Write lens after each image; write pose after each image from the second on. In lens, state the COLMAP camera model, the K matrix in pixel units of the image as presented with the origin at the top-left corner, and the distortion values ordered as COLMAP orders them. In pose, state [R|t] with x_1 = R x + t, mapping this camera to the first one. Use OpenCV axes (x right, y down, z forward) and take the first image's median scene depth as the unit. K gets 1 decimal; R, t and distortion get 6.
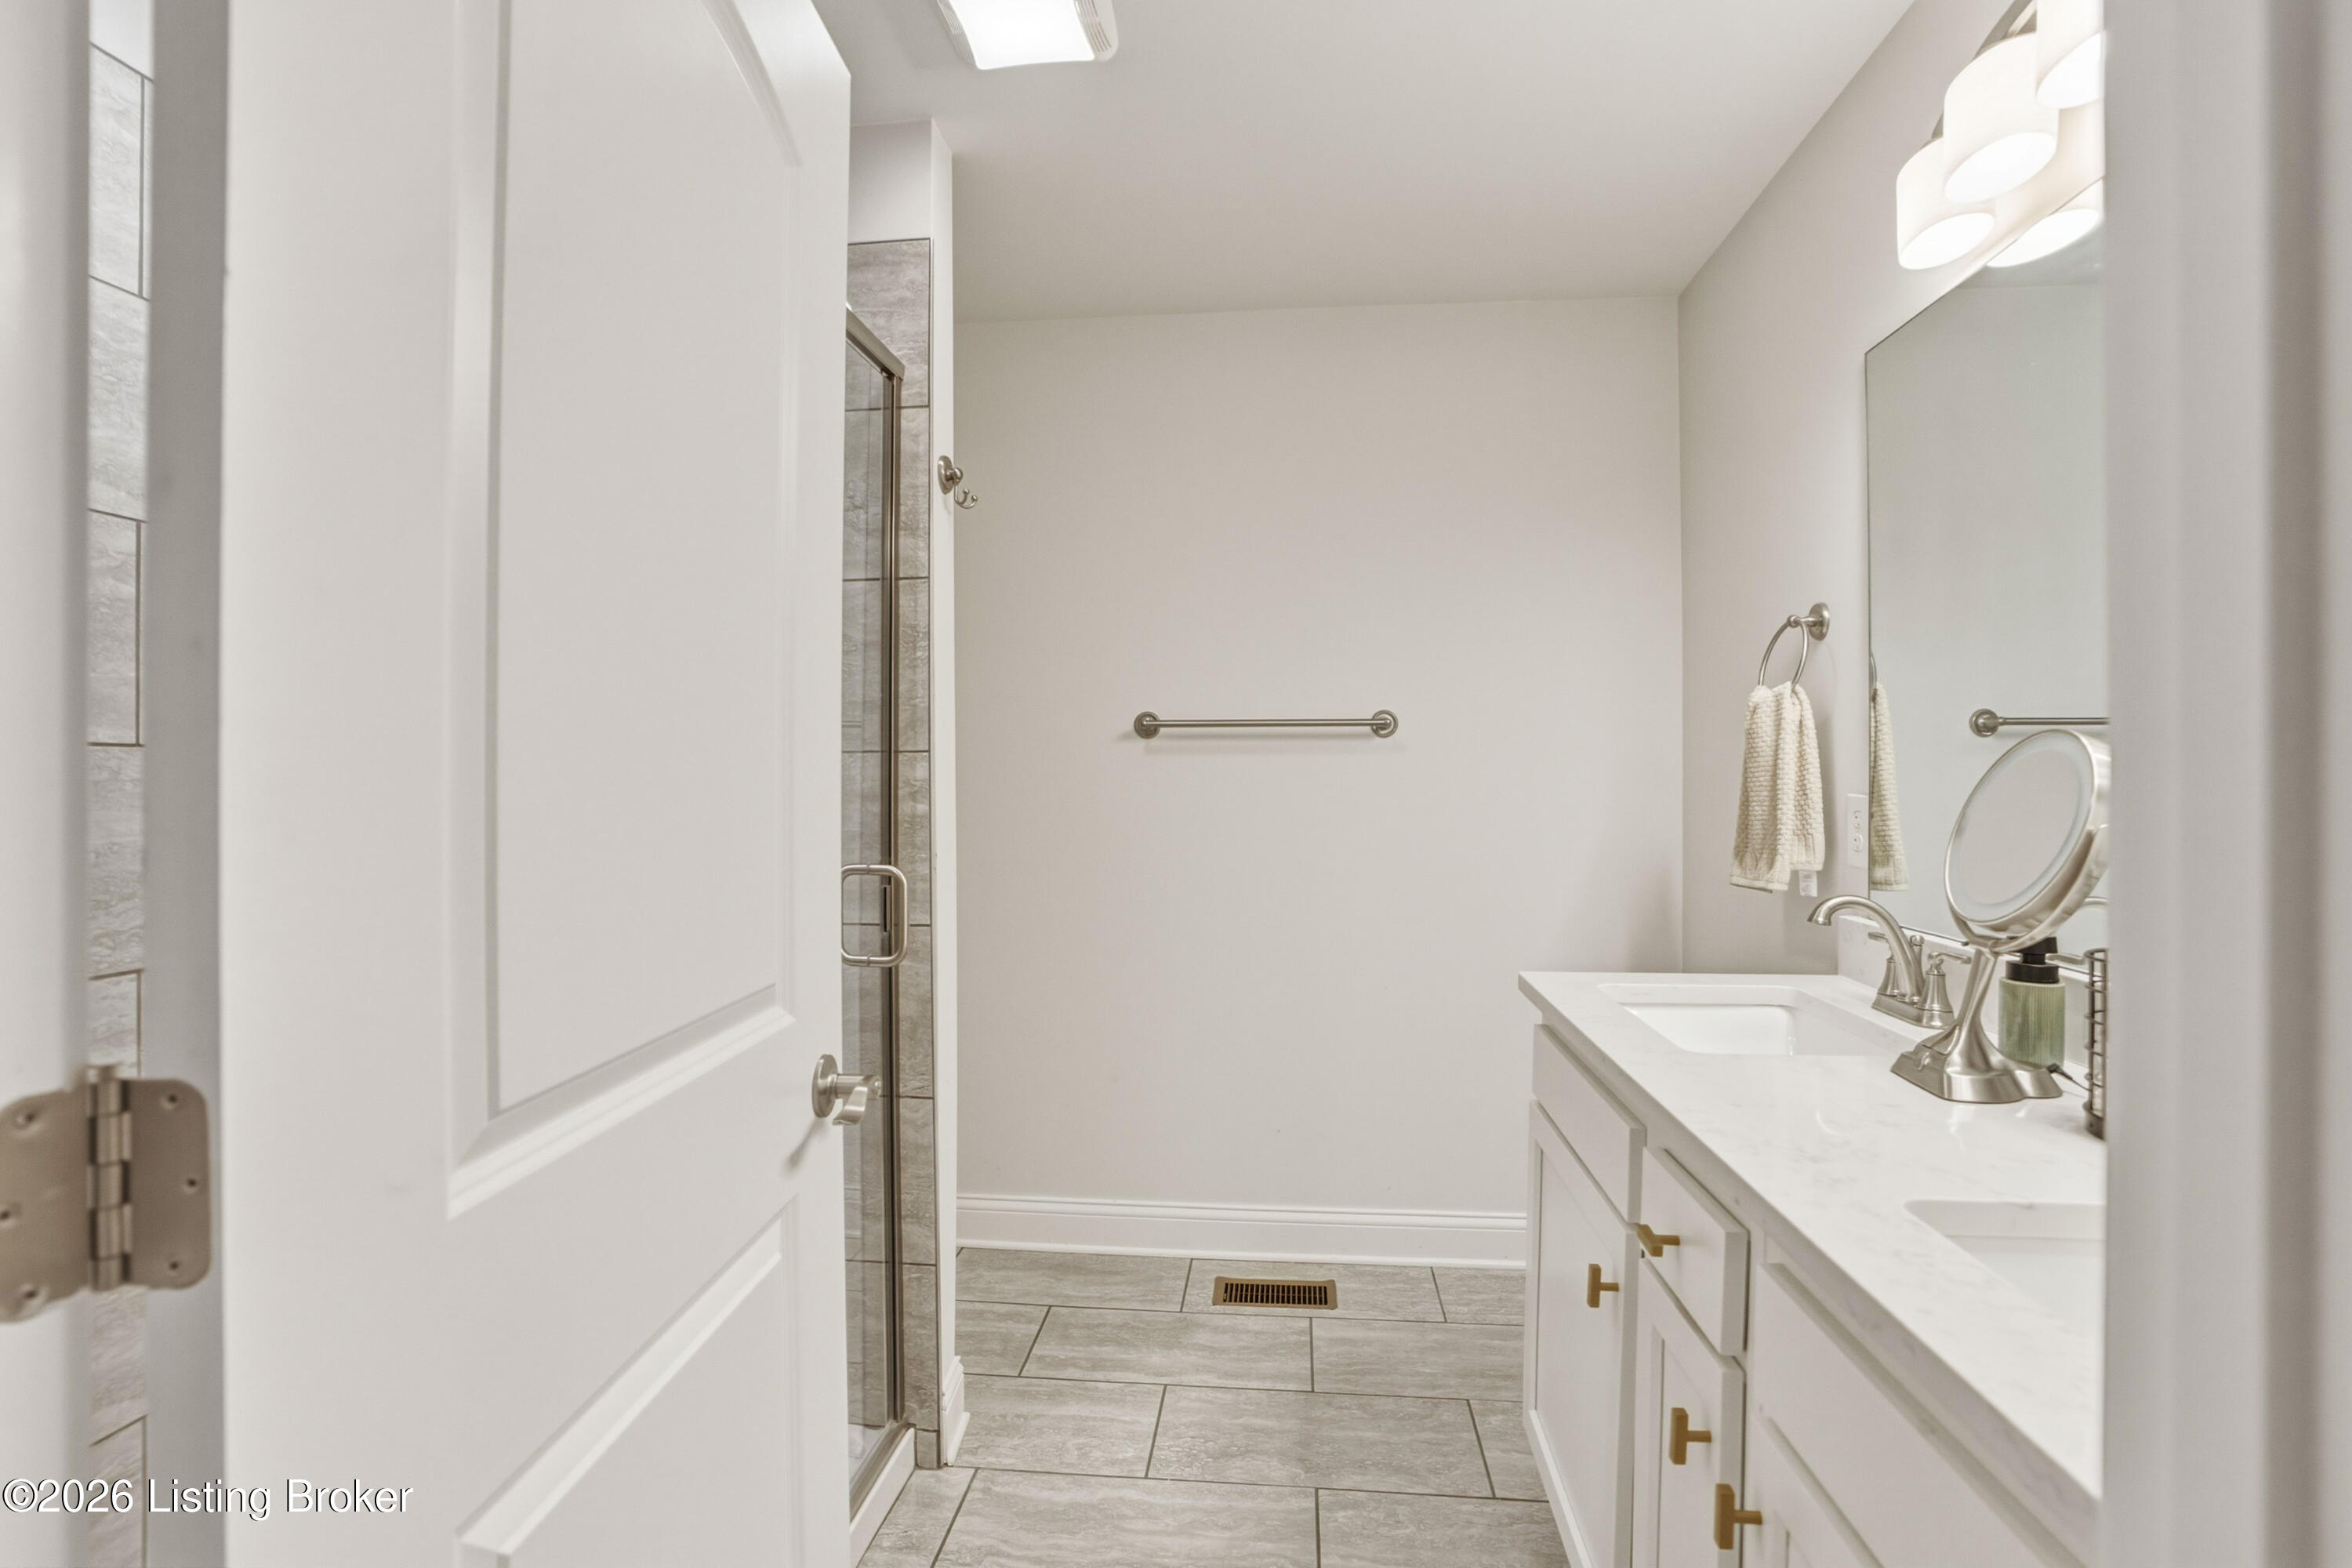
lens RADIAL K [[1113.5, 0, 1180.0], [0, 1113.5, 774.8], [0, 0, 1]] dist [-0.068753, 0.025760]
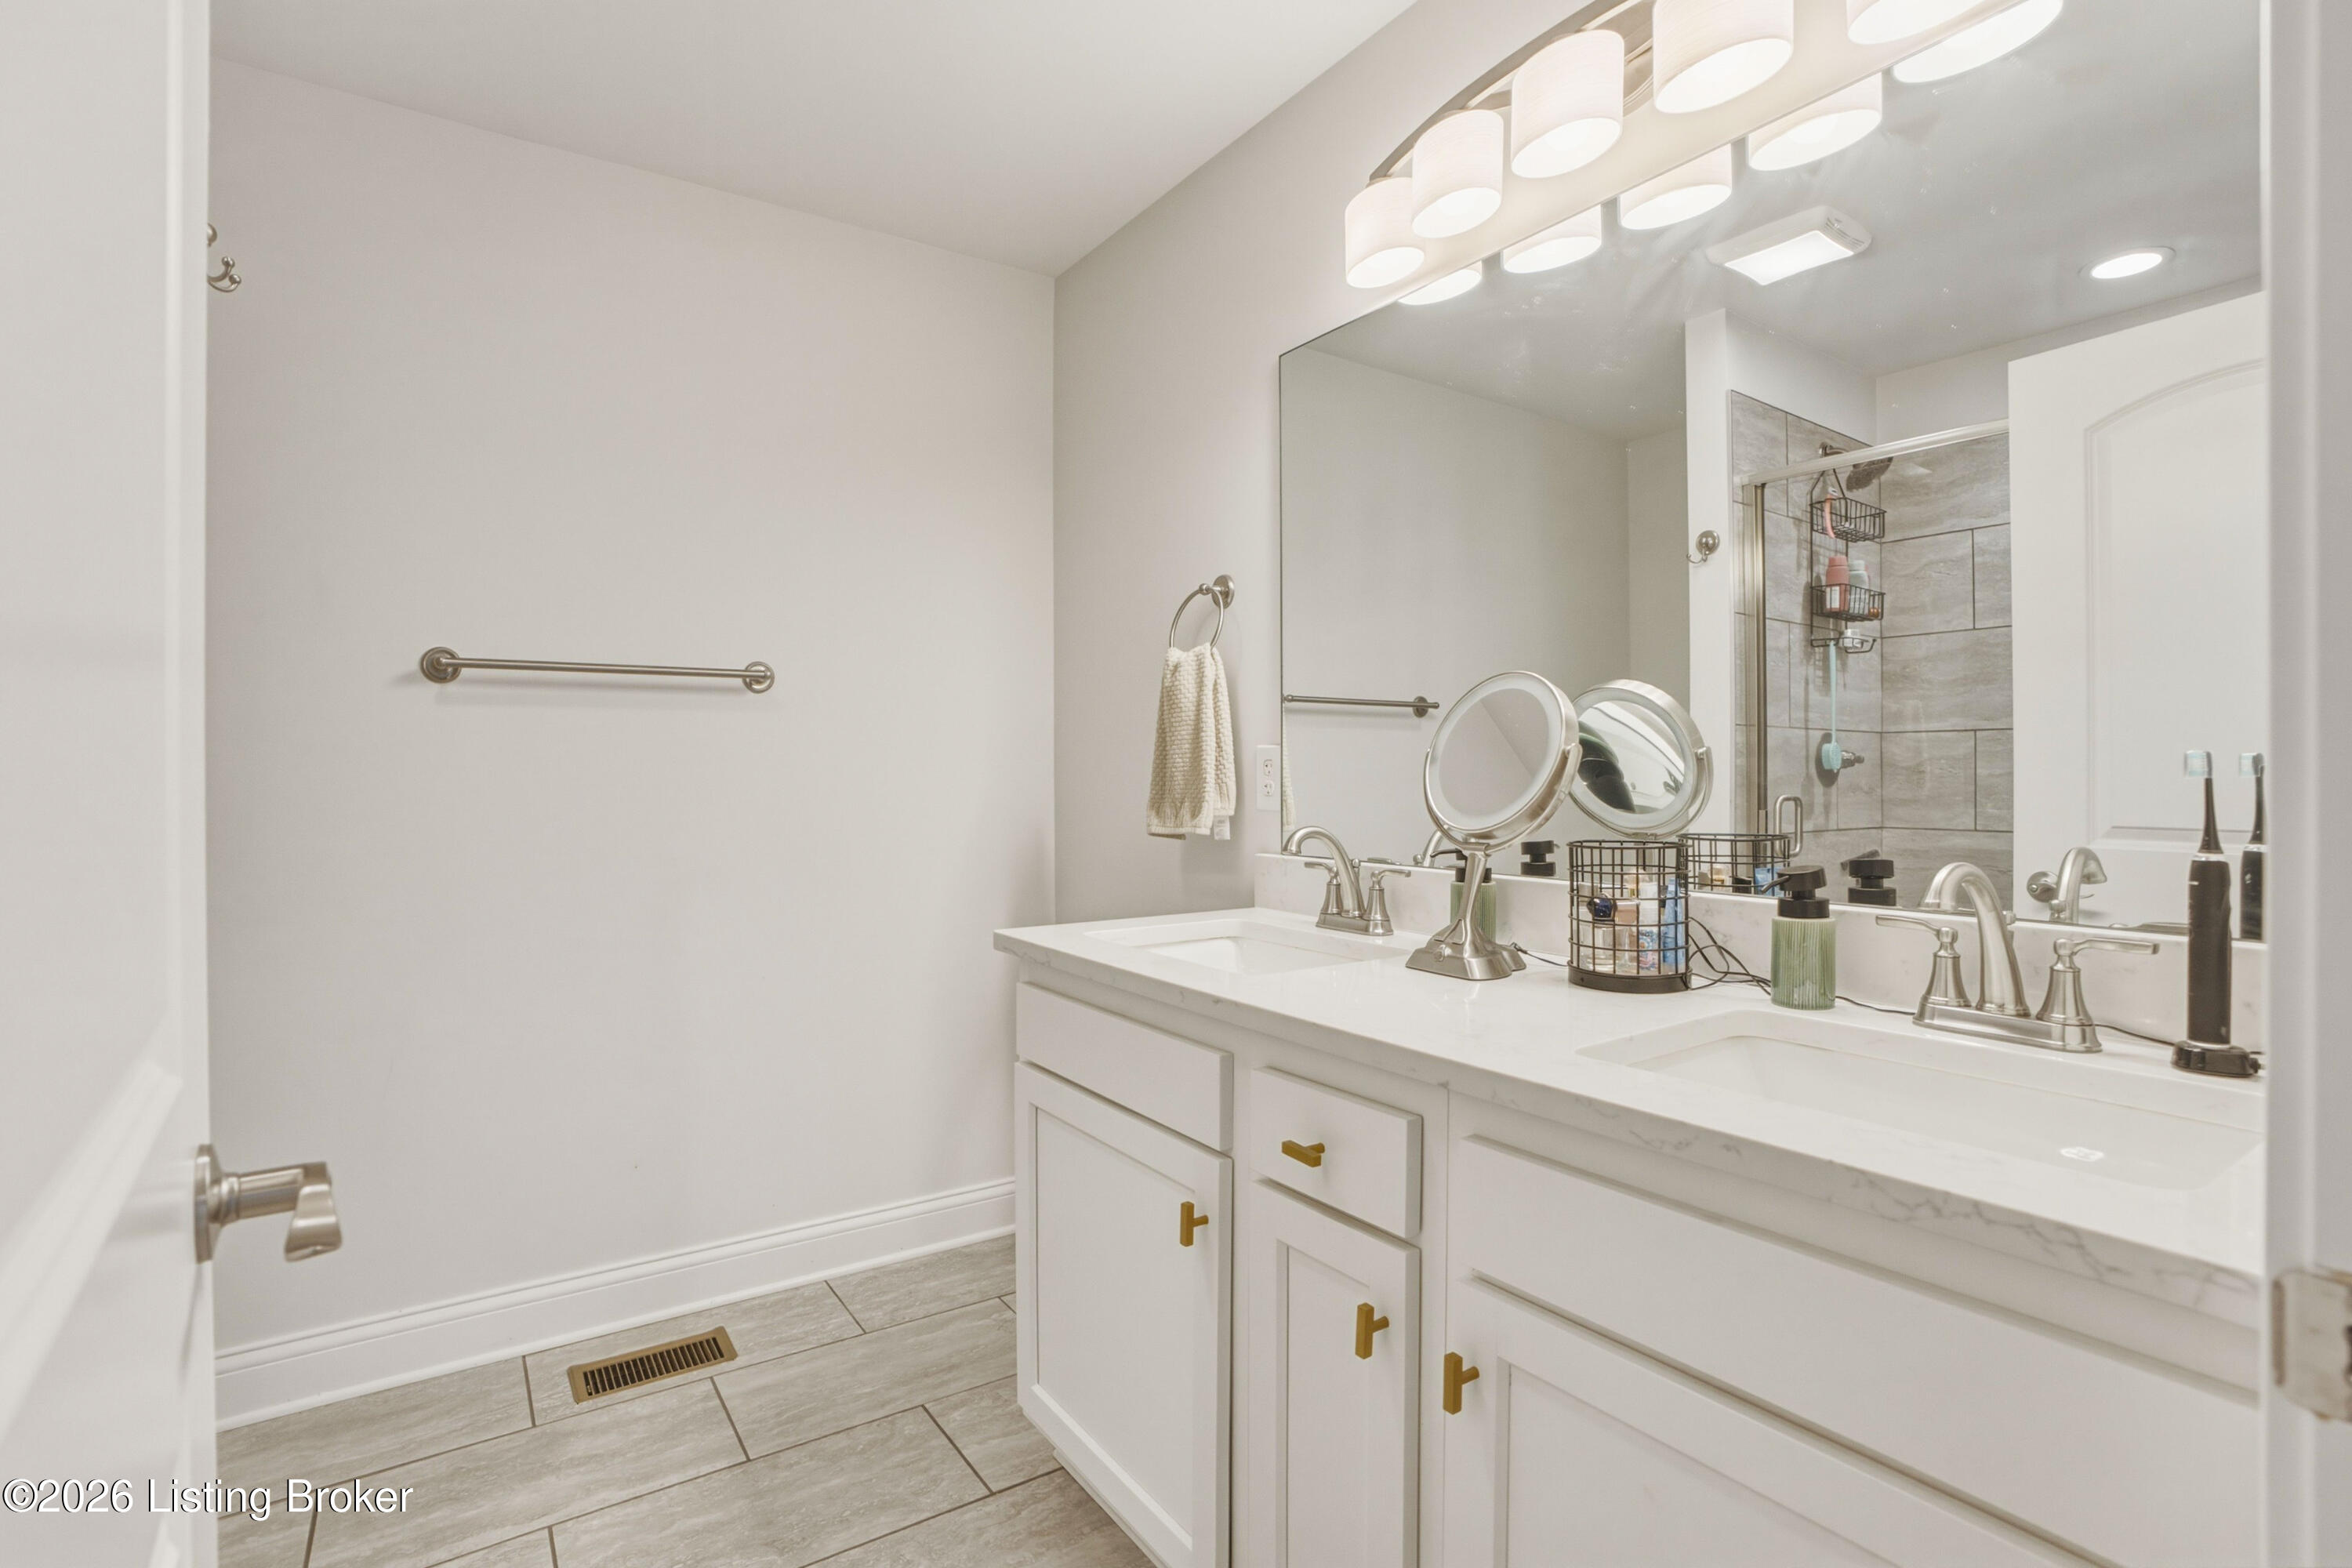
lens RADIAL K [[1113.5, 0, 1180.0], [0, 1113.5, 774.8], [0, 0, 1]] dist [-0.068753, 0.025760]
pose [[0.756520, -0.004013, 0.653958, -0.174605], [0.003786, 0.999991, 0.001757, 0.040466], [-0.653959, 0.001147, 0.756529, 0.162222]]
